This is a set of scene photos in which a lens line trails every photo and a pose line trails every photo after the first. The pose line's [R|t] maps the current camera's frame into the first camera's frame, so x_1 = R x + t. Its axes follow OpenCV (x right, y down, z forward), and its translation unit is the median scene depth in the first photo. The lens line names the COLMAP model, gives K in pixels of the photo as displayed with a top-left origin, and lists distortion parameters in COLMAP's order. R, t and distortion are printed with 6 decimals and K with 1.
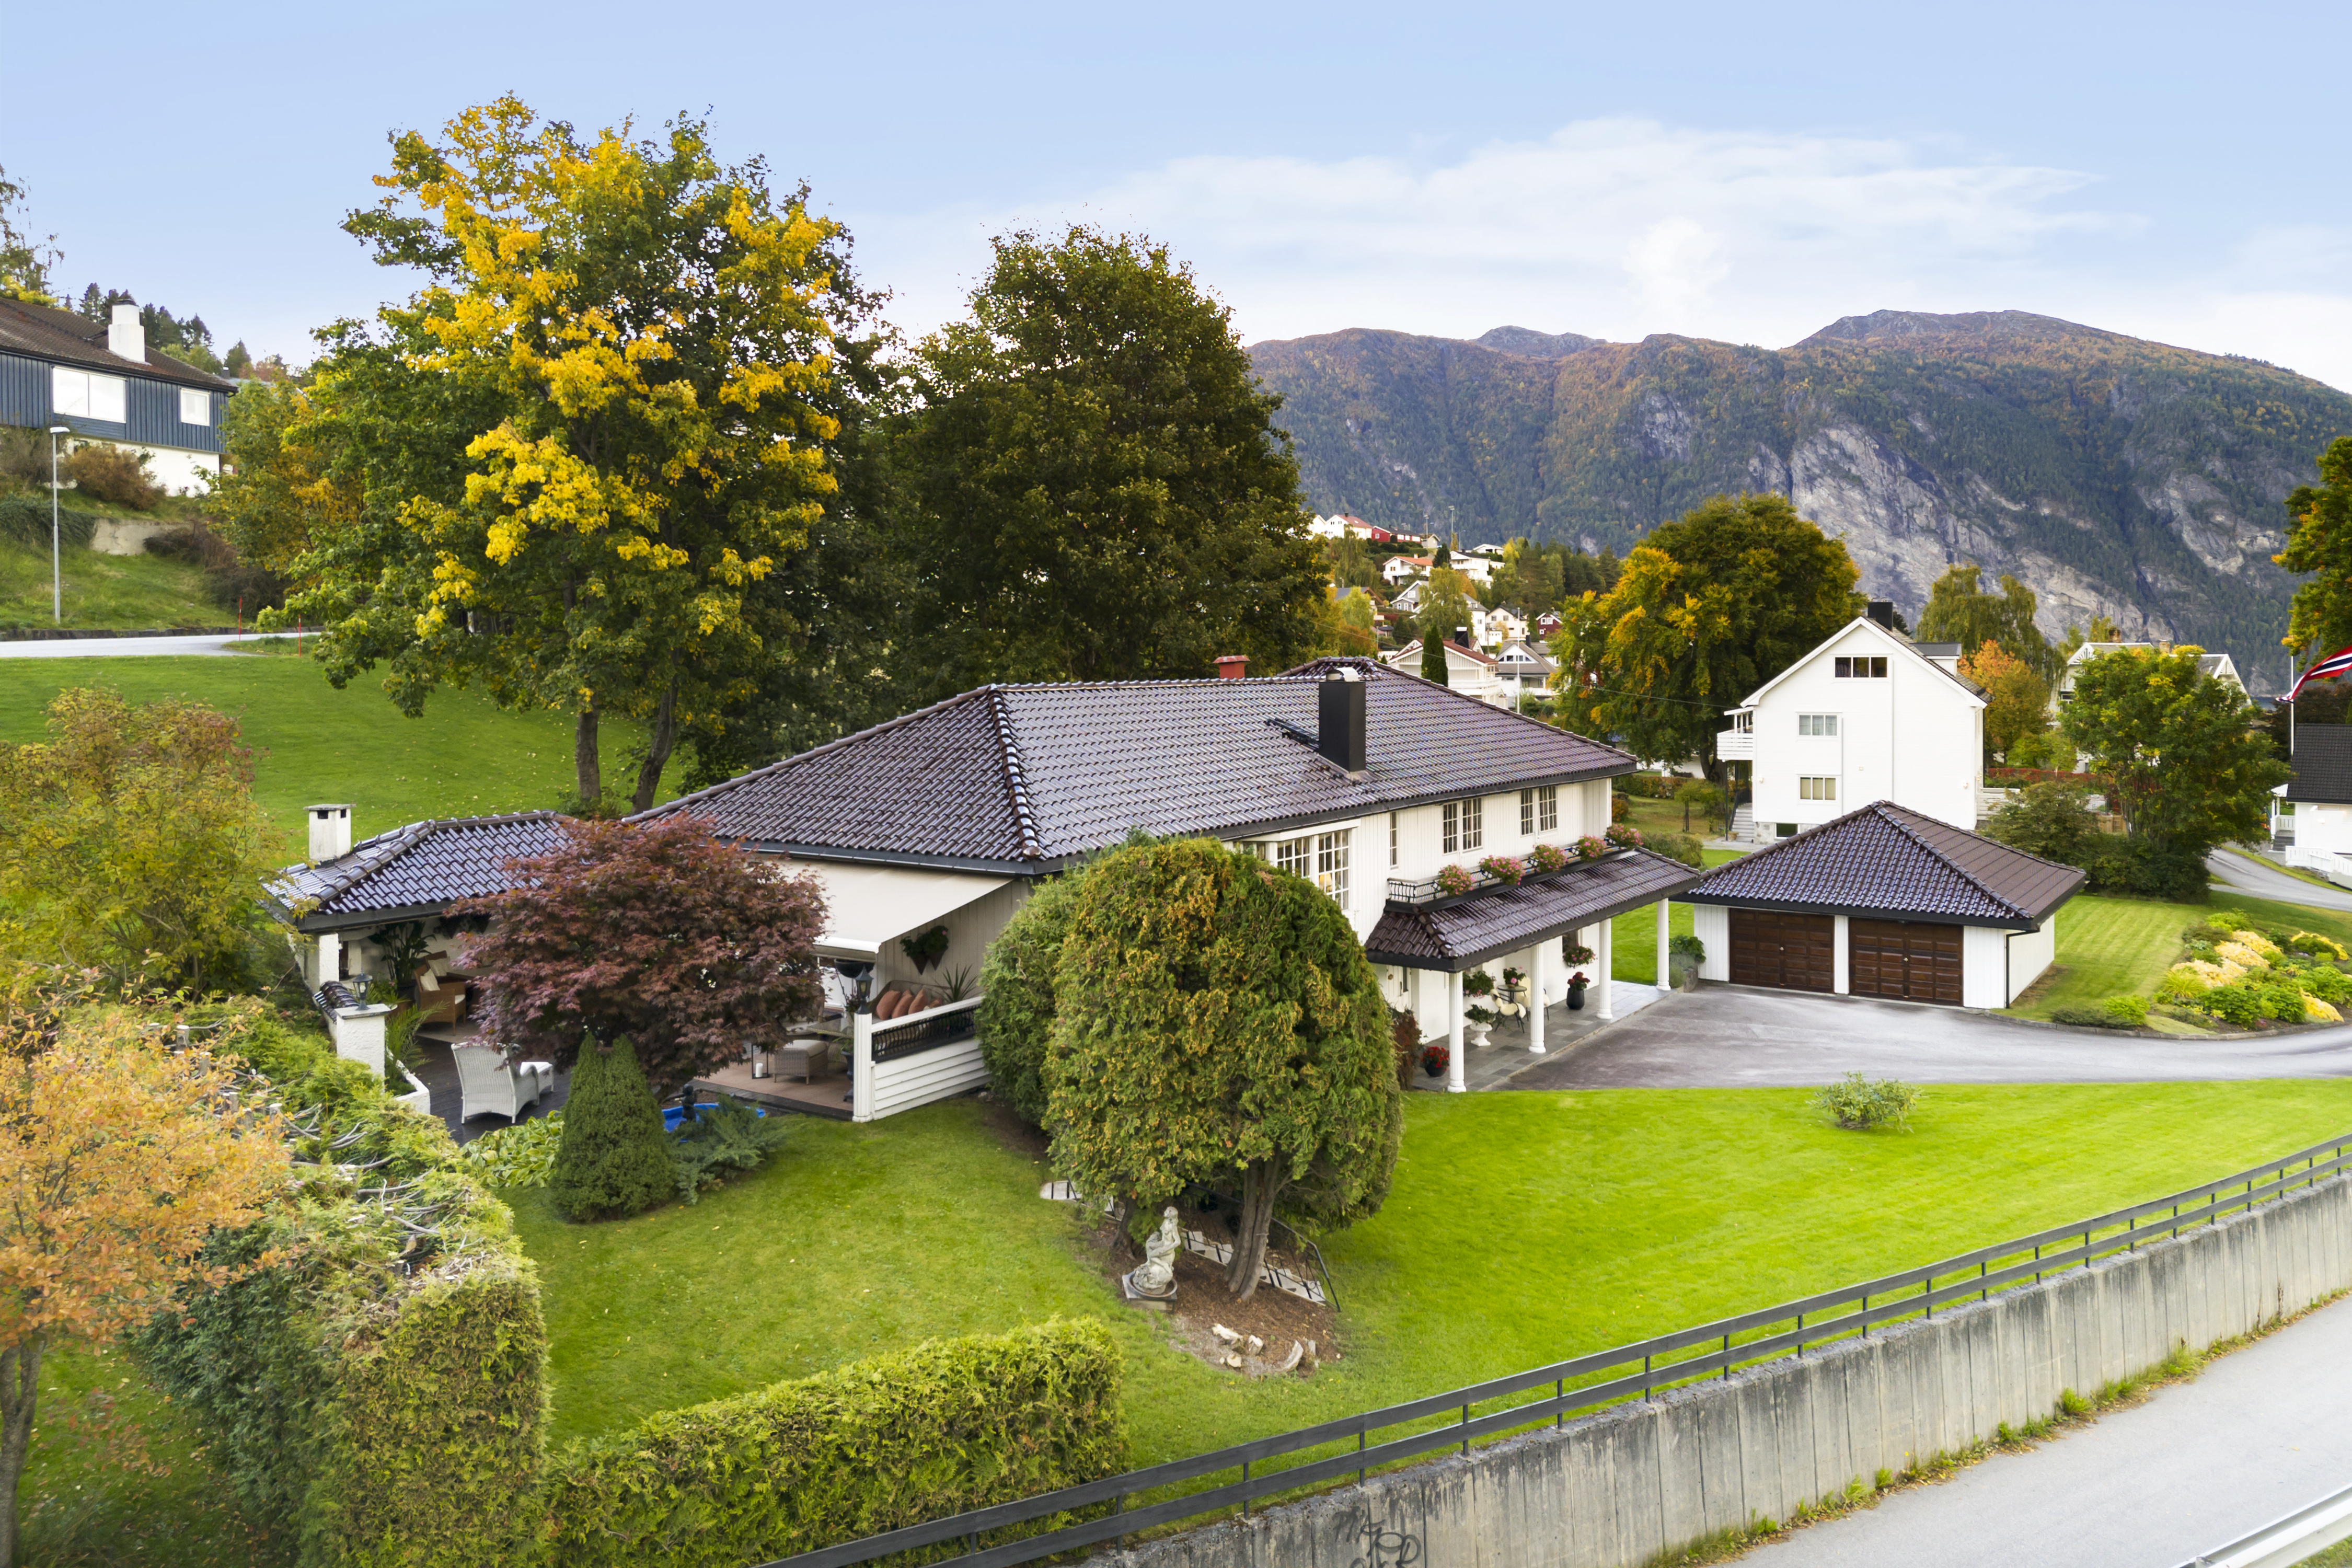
lens RADIAL K [[1763.1, 0, 1183.3], [0, 1763.1, 667.4], [0, 0, 1]] dist [0.066201, -0.062296]
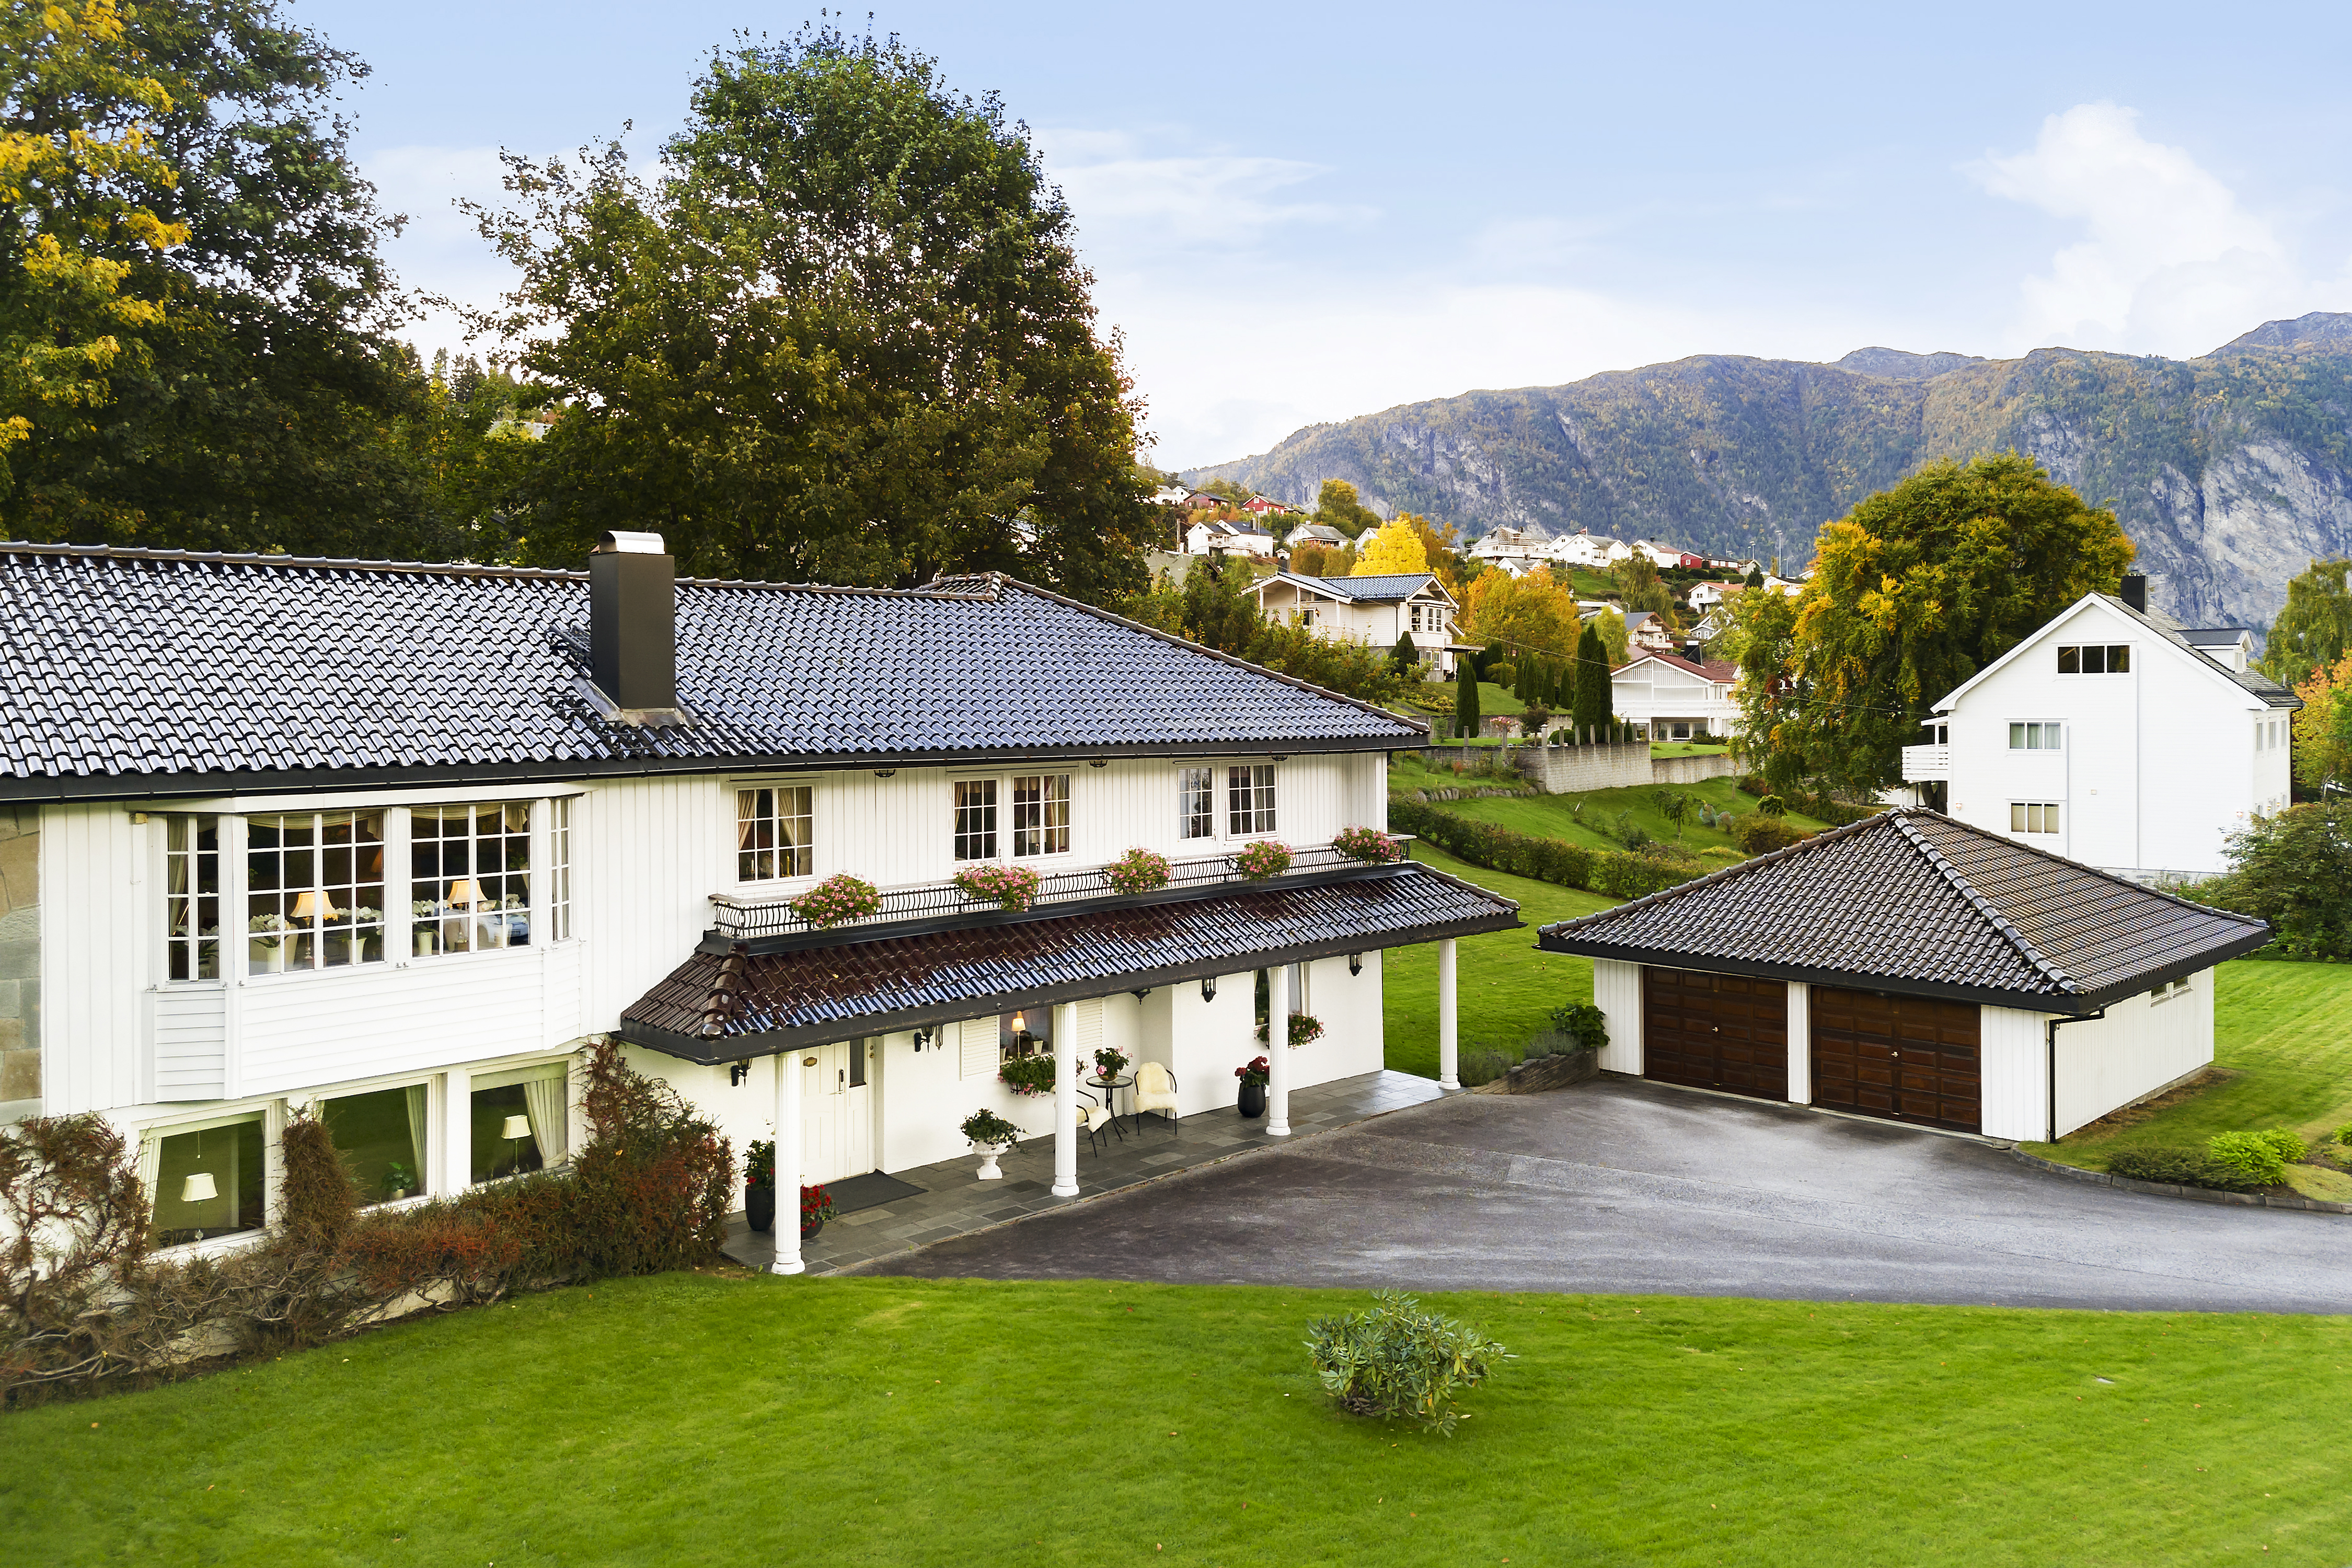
lens RADIAL K [[1752.8, 0, 1176.7], [0, 1752.8, 700.5], [0, 0, 1]] dist [0.074105, -0.064156]
pose [[0.981156, 0.000289, -0.193215, 0.339135], [-0.001251, 0.999987, -0.004862, 0.051849], [0.193211, 0.005012, 0.981144, 0.409210]]
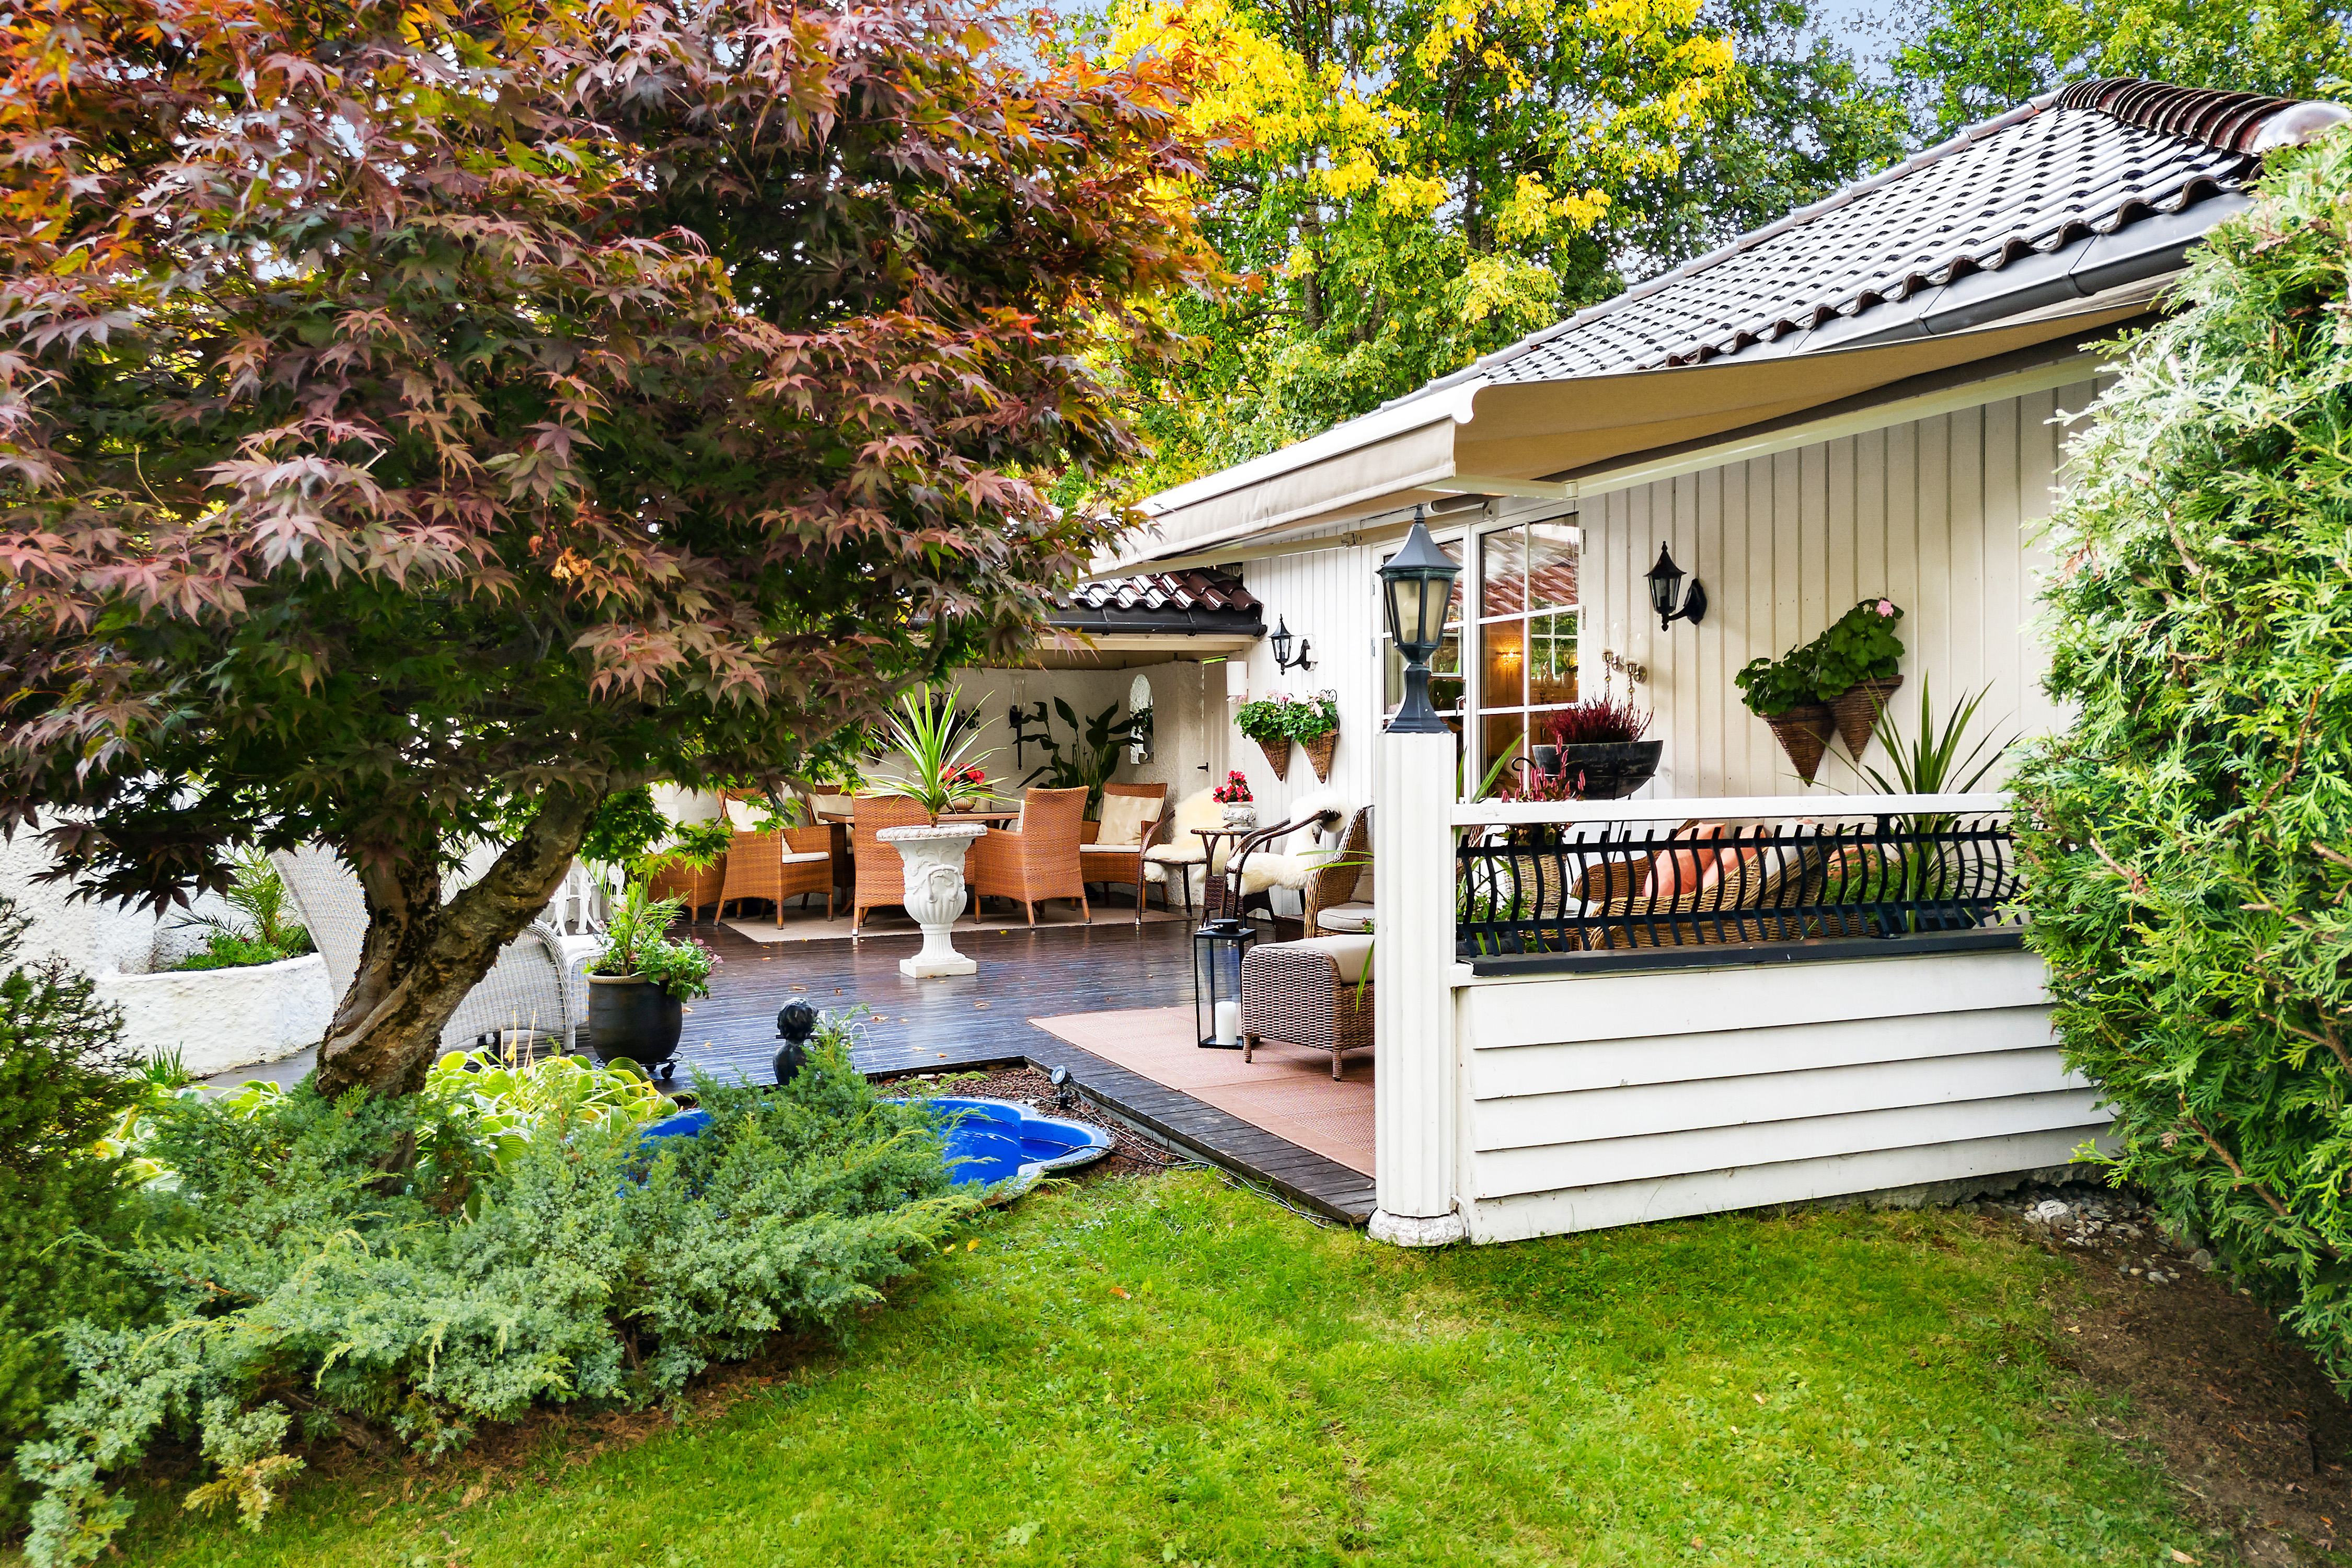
lens RADIAL K [[1752.8, 0, 1176.7], [0, 1752.8, 700.5], [0, 0, 1]] dist [0.074105, -0.064156]
pose [[0.847941, -0.010816, -0.529980, -0.054306], [-0.010066, 0.999283, -0.036500, 0.115594], [0.529995, 0.036285, 0.847224, 0.466203]]
